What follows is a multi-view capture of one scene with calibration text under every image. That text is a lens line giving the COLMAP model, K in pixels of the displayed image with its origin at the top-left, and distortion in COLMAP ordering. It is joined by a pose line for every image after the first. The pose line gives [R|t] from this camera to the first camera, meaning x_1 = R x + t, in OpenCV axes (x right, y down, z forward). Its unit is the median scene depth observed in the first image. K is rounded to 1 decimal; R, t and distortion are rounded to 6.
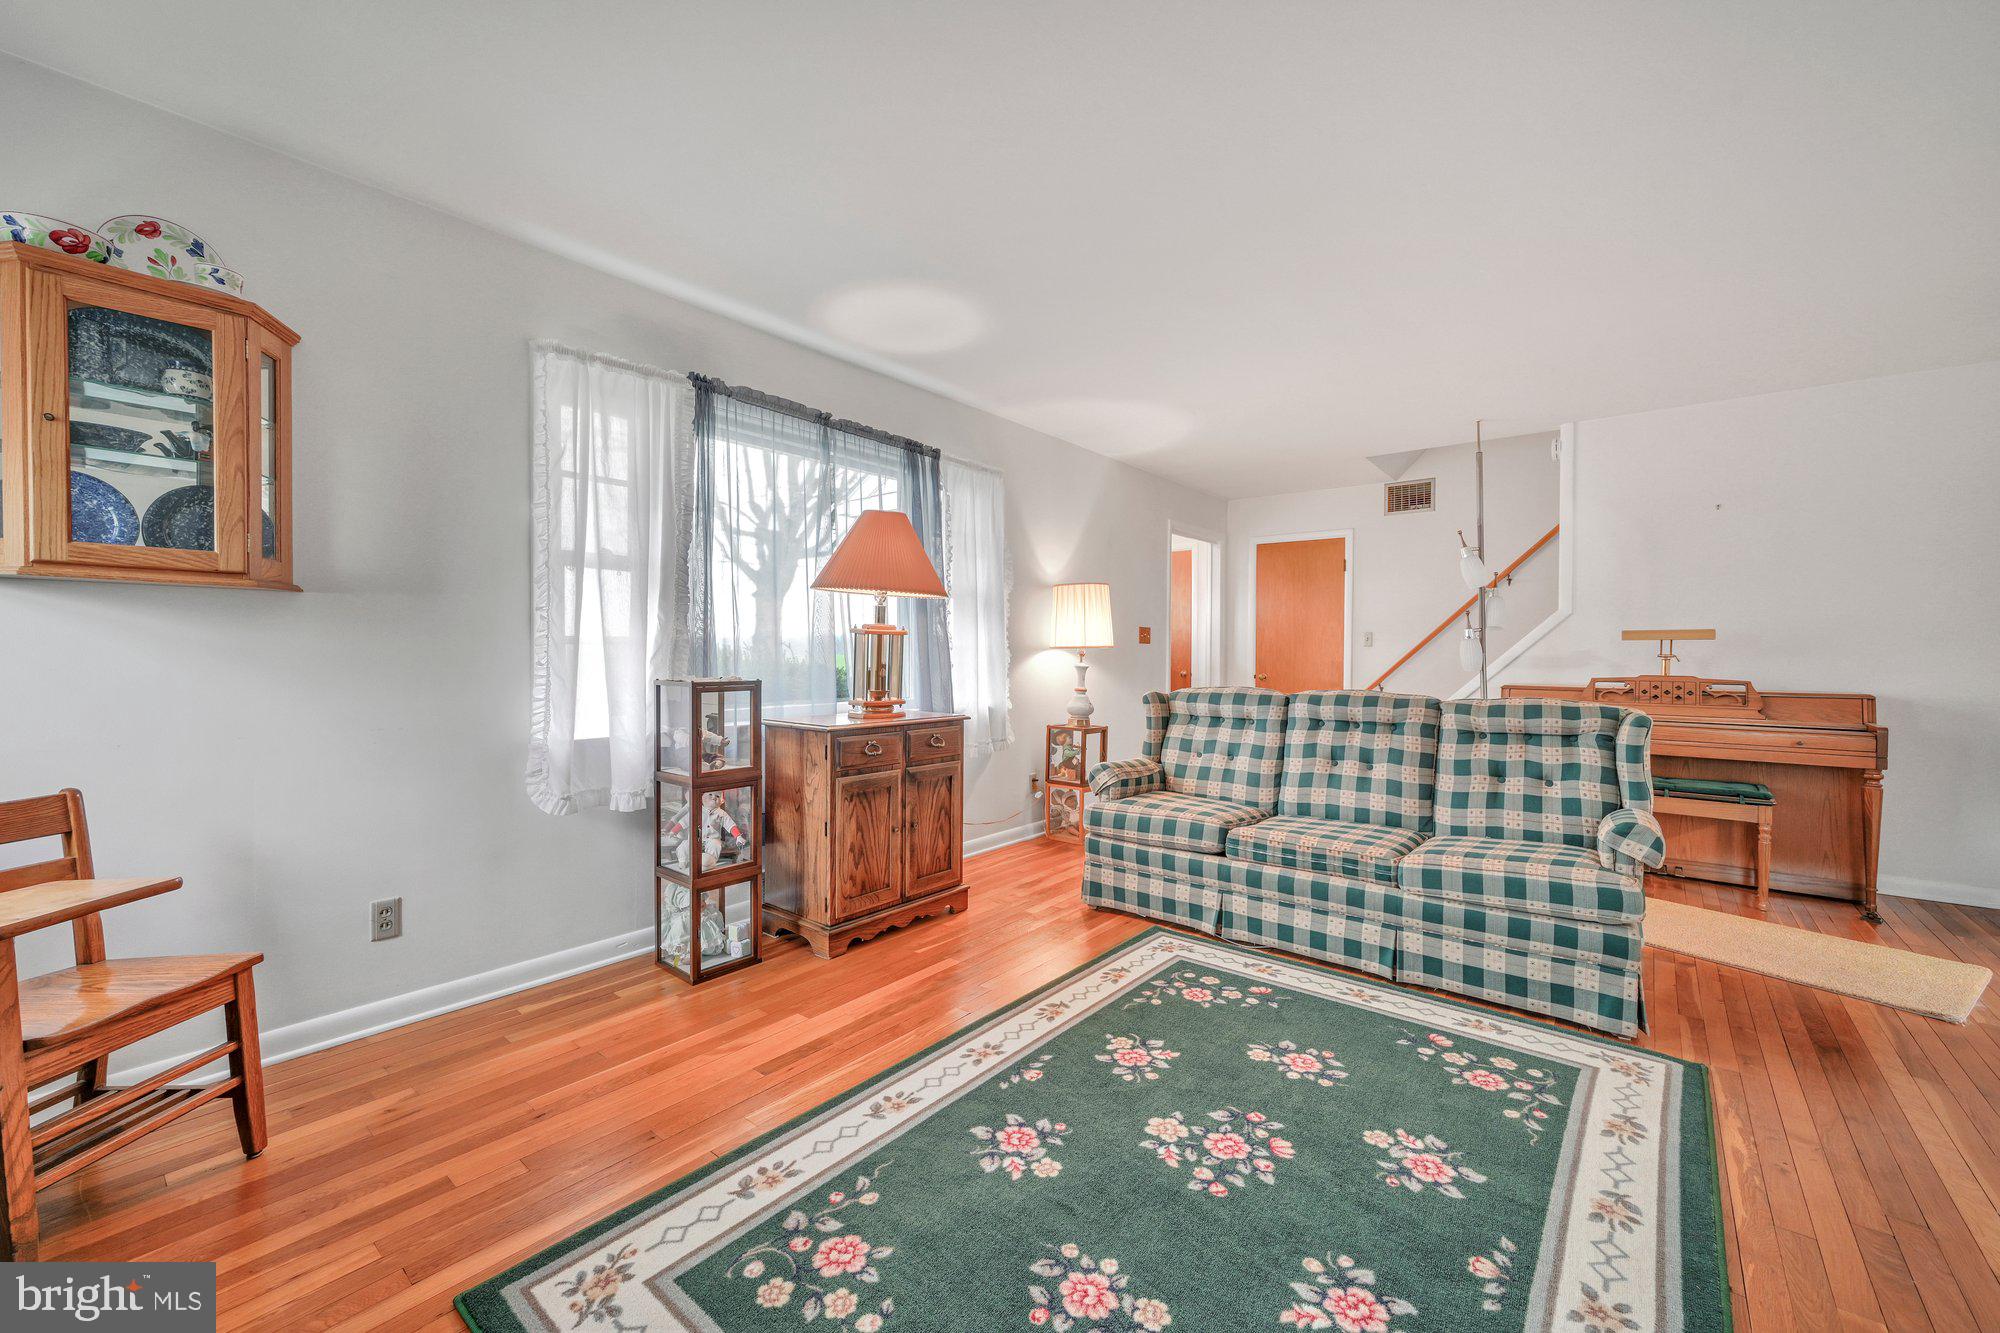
lens RADIAL K [[777.7, 0, 1009.2], [0, 777.7, 657.1], [0, 0, 1]] dist [-0.001422, -0.000260]
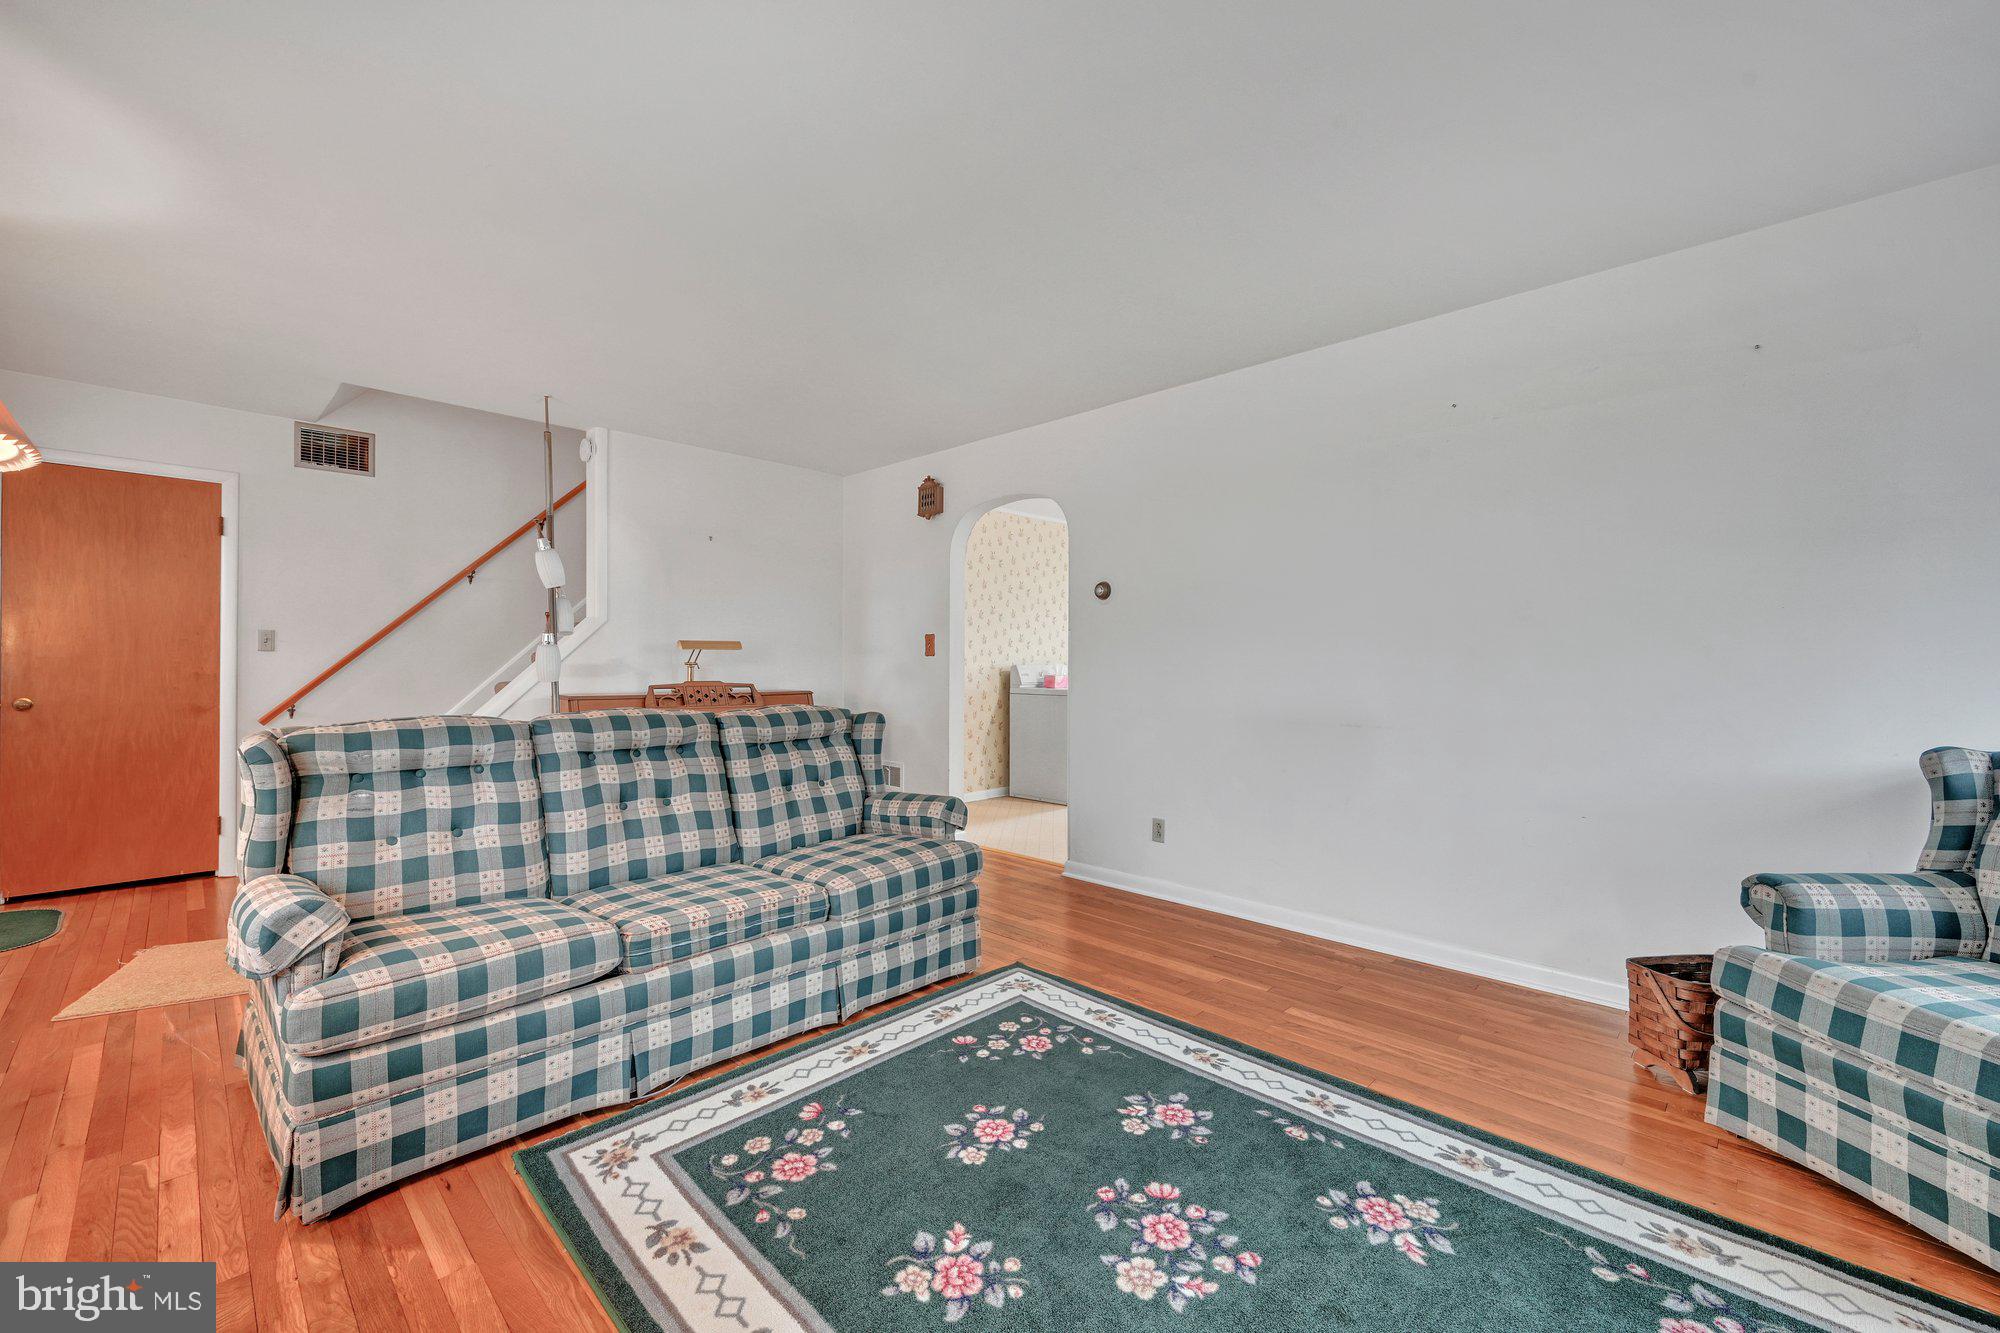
lens RADIAL K [[807.2, 0, 965.1], [0, 807.2, 667.3], [0, 0, 1]] dist [-0.001843, -0.000057]
pose [[0.105100, -0.006523, 0.994440, -0.415088], [0.004989, 0.999969, 0.006032, -0.002310], [-0.994449, 0.004328, 0.105129, 0.742720]]
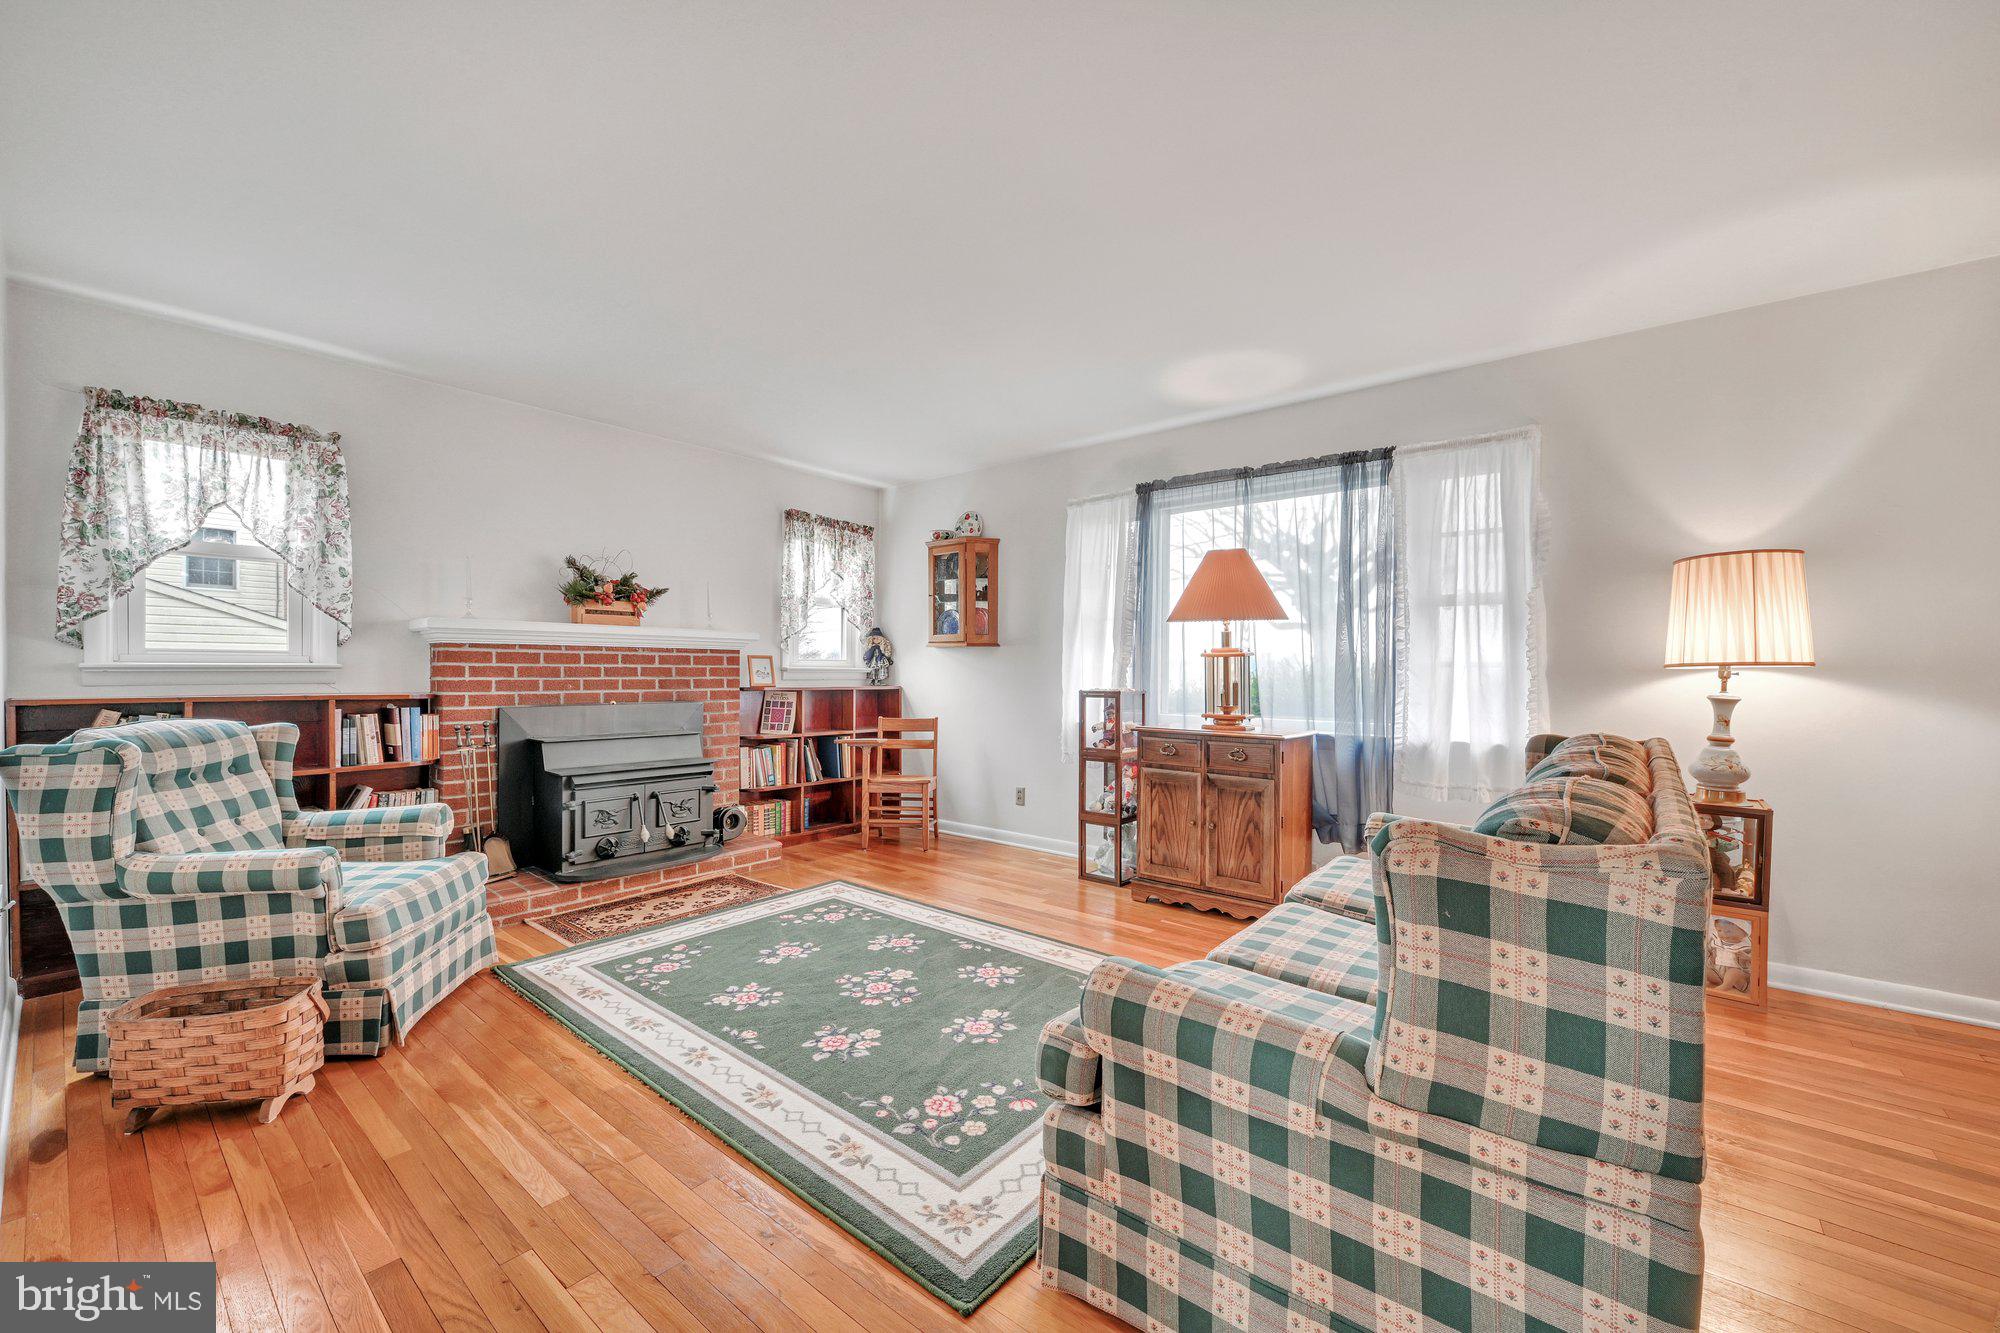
lens RADIAL K [[788.6, 0, 970.1], [0, 788.6, 664.9], [0, 0, 1]] dist [0.029618, -0.000080]
pose [[-0.020838, -0.008692, -0.999745, 1.238942], [-0.008560, 0.999927, -0.008515, -0.005705], [0.999746, 0.008381, -0.020911, 0.799279]]
